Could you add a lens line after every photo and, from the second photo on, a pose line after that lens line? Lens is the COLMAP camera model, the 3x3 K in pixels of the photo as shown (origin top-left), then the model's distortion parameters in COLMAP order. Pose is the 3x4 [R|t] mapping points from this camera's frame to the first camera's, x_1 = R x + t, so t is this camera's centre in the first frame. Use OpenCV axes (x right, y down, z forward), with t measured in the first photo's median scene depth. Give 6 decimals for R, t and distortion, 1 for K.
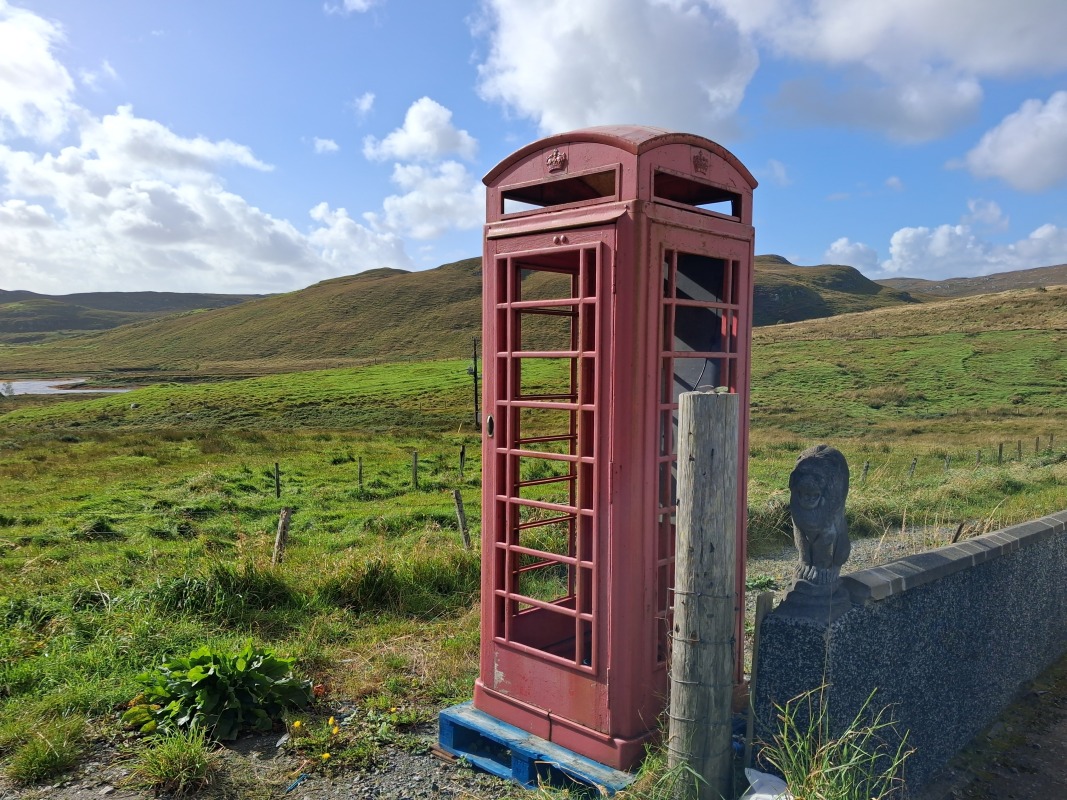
lens RADIAL K [[830.8, 0, 537.4], [0, 830.8, 396.6], [0, 0, 1]] dist [0.004182, -0.008125]
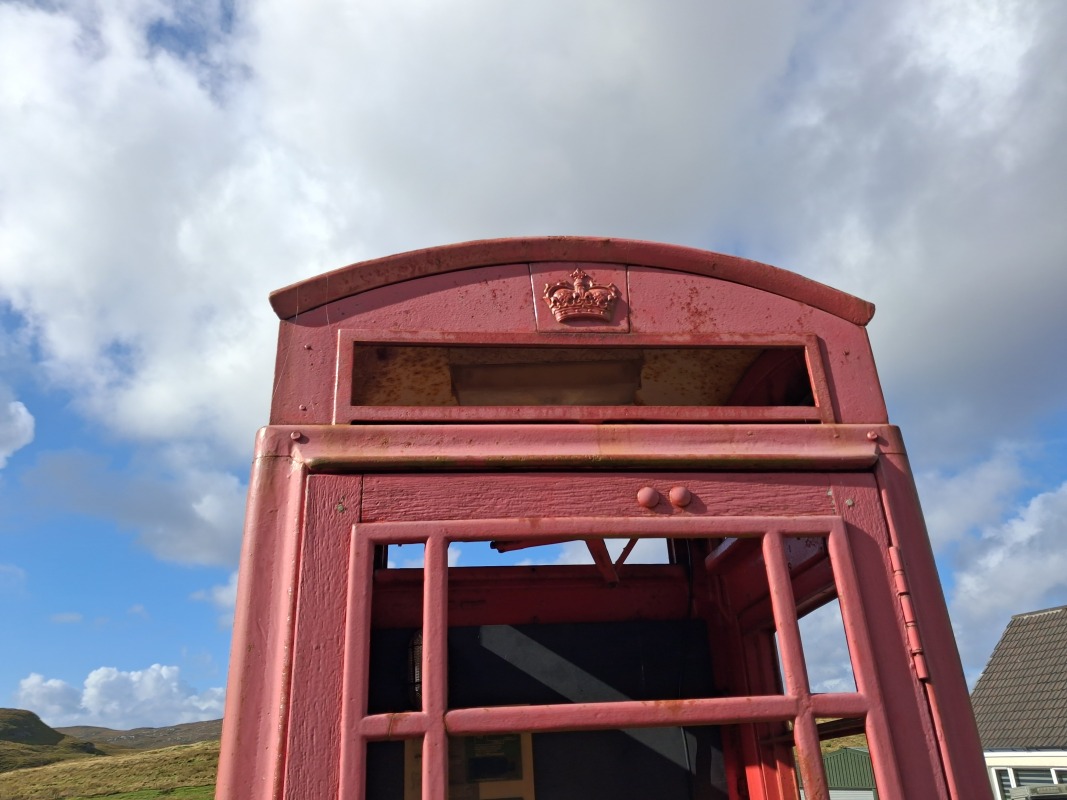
lens RADIAL K [[830.8, 0, 537.4], [0, 830.8, 396.6], [0, 0, 1]] dist [0.004182, -0.008125]
pose [[0.643413, 0.306107, 0.701654, -0.201370], [0.082493, 0.883511, -0.461090, -0.070739], [-0.761062, 0.354553, 0.543210, 0.728096]]
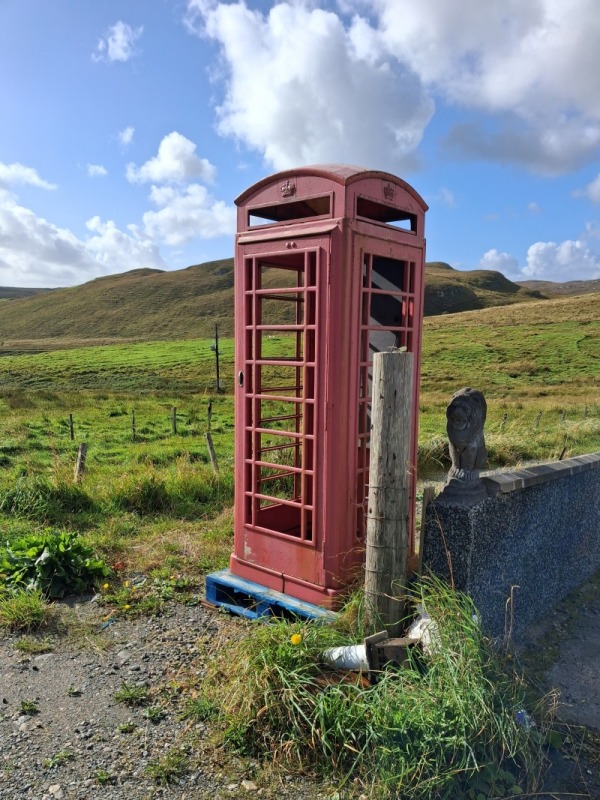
lens RADIAL K [[625.2, 0, 300.0], [0, 625.2, 400.0], [0, 0, 1]] dist [0.033622, -0.011398]
pose [[0.998284, -0.000792, 0.058548, -0.017250], [-0.002160, 0.998730, 0.050338, 0.018186], [-0.058513, -0.050378, 0.997015, -0.071480]]
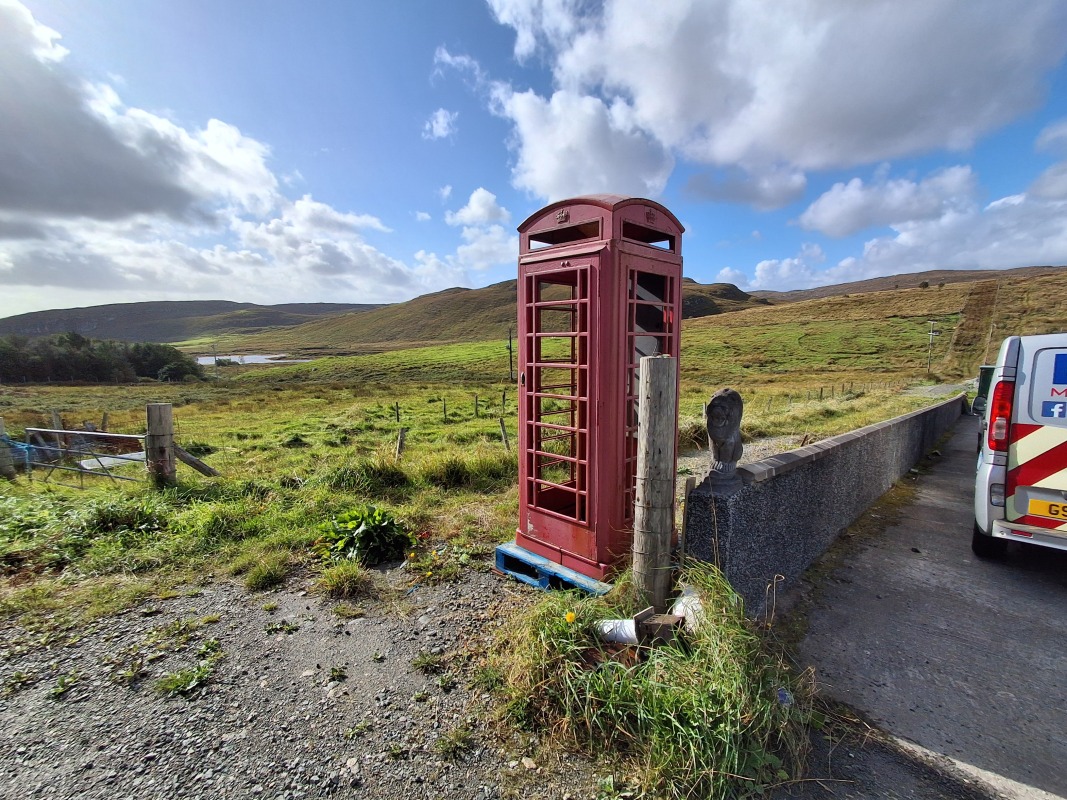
lens RADIAL K [[487.3, 0, 535.5], [0, 487.3, 382.6], [0, 0, 1]] dist [-0.058287, 0.073508]
pose [[0.999650, -0.007773, -0.025285, -0.007813], [0.008814, 0.999107, 0.041319, 0.003278], [0.024942, -0.041528, 0.998826, 0.029023]]
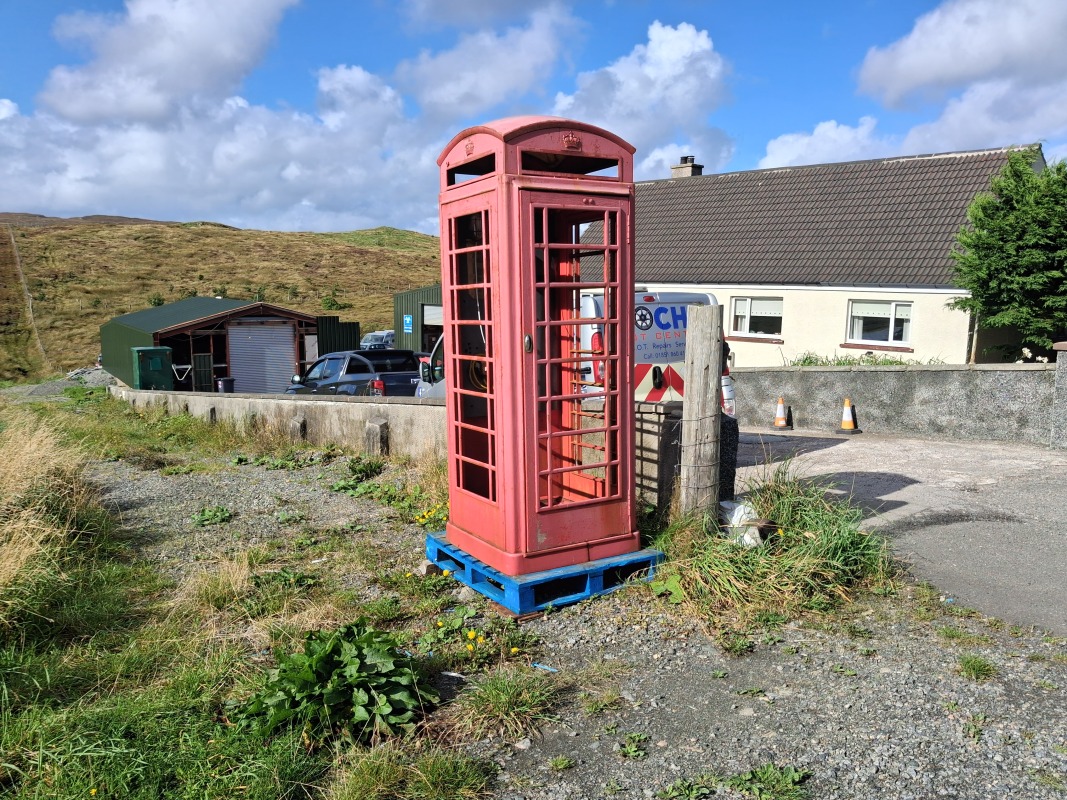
lens RADIAL K [[833.9, 0, 540.0], [0, 833.9, 393.7], [0, 0, 1]] dist [0.033622, -0.011398]
pose [[0.241829, -0.110593, 0.963996, -1.176502], [0.060915, 0.993254, 0.098669, -0.010490], [-0.968405, 0.034861, 0.246934, 0.635163]]
